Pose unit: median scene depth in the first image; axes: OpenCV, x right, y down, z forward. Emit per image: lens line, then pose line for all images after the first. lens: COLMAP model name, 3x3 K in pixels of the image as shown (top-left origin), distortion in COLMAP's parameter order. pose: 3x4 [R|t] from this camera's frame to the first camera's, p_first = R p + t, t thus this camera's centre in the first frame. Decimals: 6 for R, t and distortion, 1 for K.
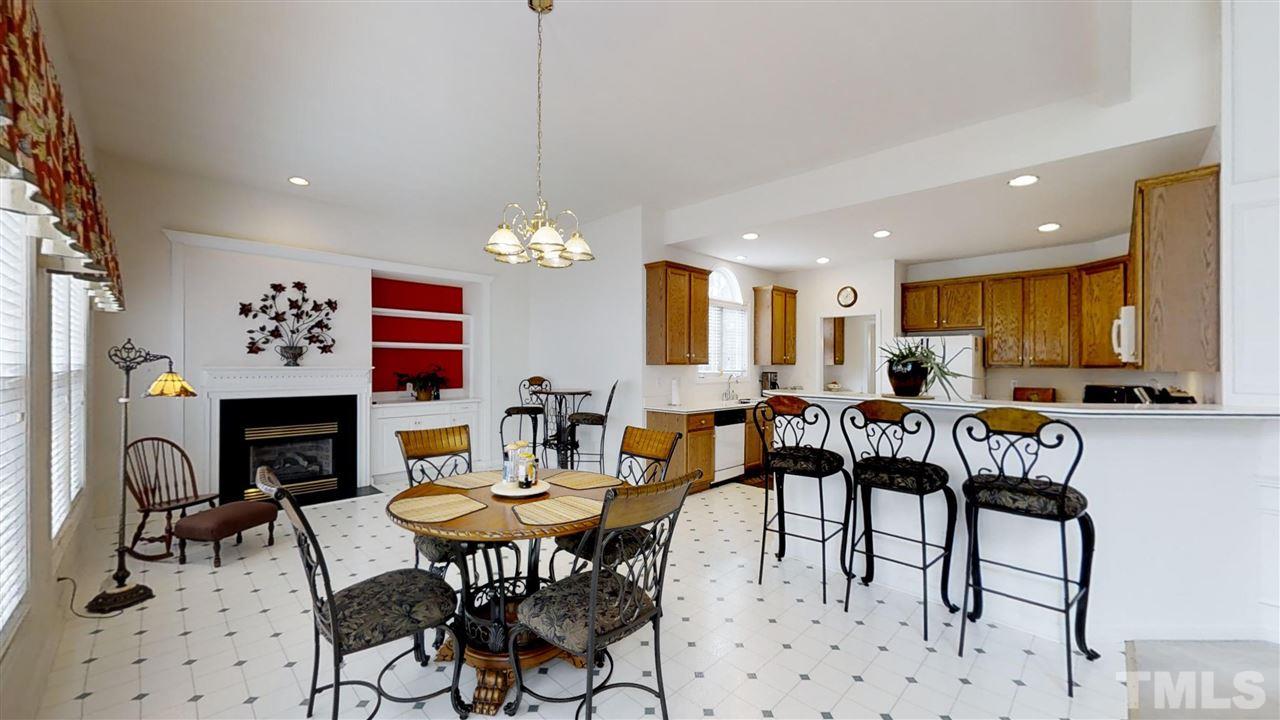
lens RADIAL K [[479.8, 0, 646.4], [0, 479.8, 363.3], [0, 0, 1]] dist [0.000255, 0.000165]
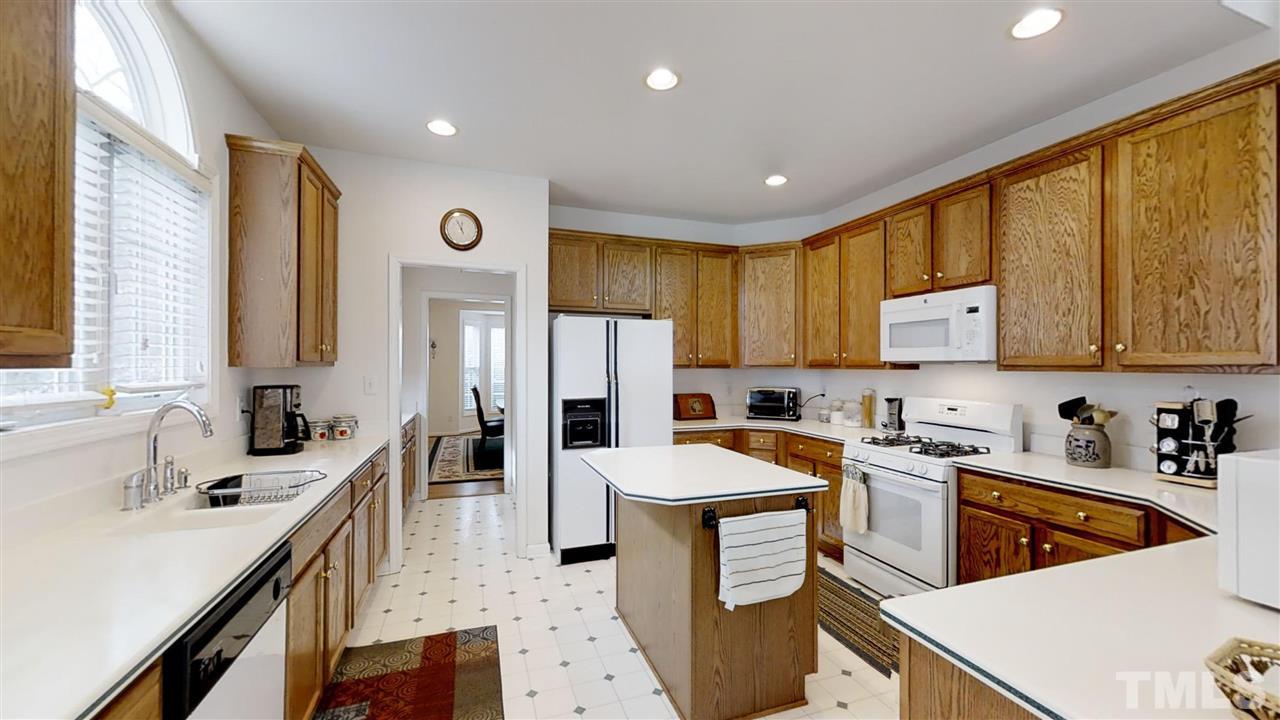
lens RADIAL K [[479.8, 0, 643.6], [0, 479.8, 363.1], [0, 0, 1]] dist [0.000255, 0.000165]
pose [[0.440777, 0.000359, 0.897616, 0.054818], [-0.000937, 1.000000, 0.000060, 0.001361], [-0.897616, -0.000867, 0.440777, 0.644614]]
